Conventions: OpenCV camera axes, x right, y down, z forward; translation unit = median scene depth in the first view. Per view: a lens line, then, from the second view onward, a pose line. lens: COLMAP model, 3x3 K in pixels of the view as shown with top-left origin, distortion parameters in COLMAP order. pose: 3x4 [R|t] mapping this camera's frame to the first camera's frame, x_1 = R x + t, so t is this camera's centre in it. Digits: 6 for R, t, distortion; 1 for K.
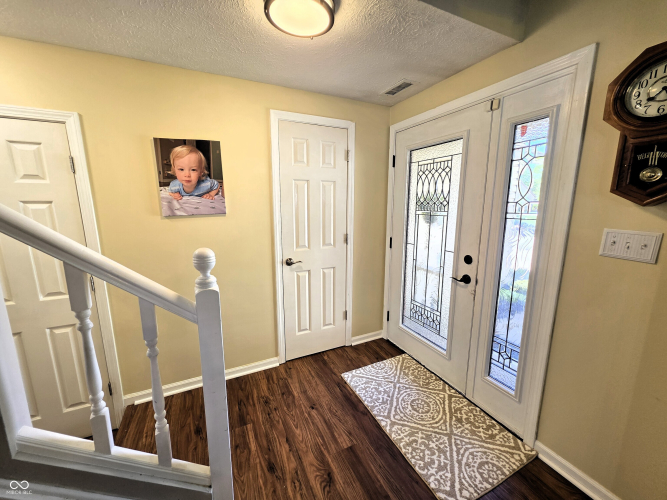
lens RADIAL K [[264.3, 0, 330.6], [0, 264.3, 249.4], [0, 0, 1]] dist [0.000256, 0.000332]
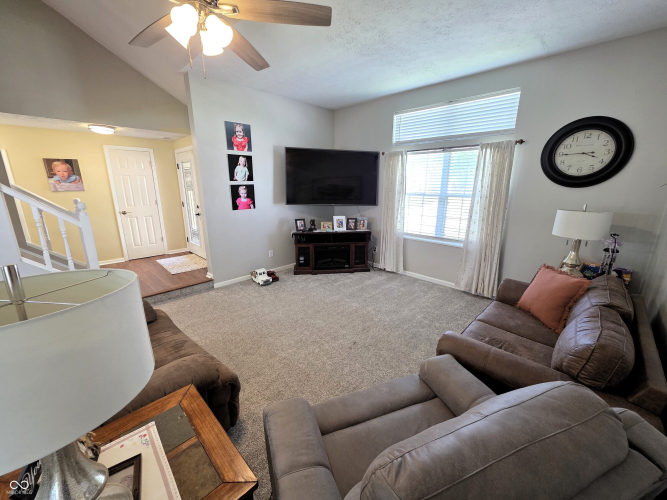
lens RADIAL K [[264.3, 0, 331.9], [0, 264.3, 249.3], [0, 0, 1]] dist [0.000256, 0.000332]
pose [[0.942326, -0.076378, 0.325864, 0.919891], [0.054098, 0.995569, 0.076910, 0.345621], [-0.330294, -0.054845, 0.942283, -2.084148]]
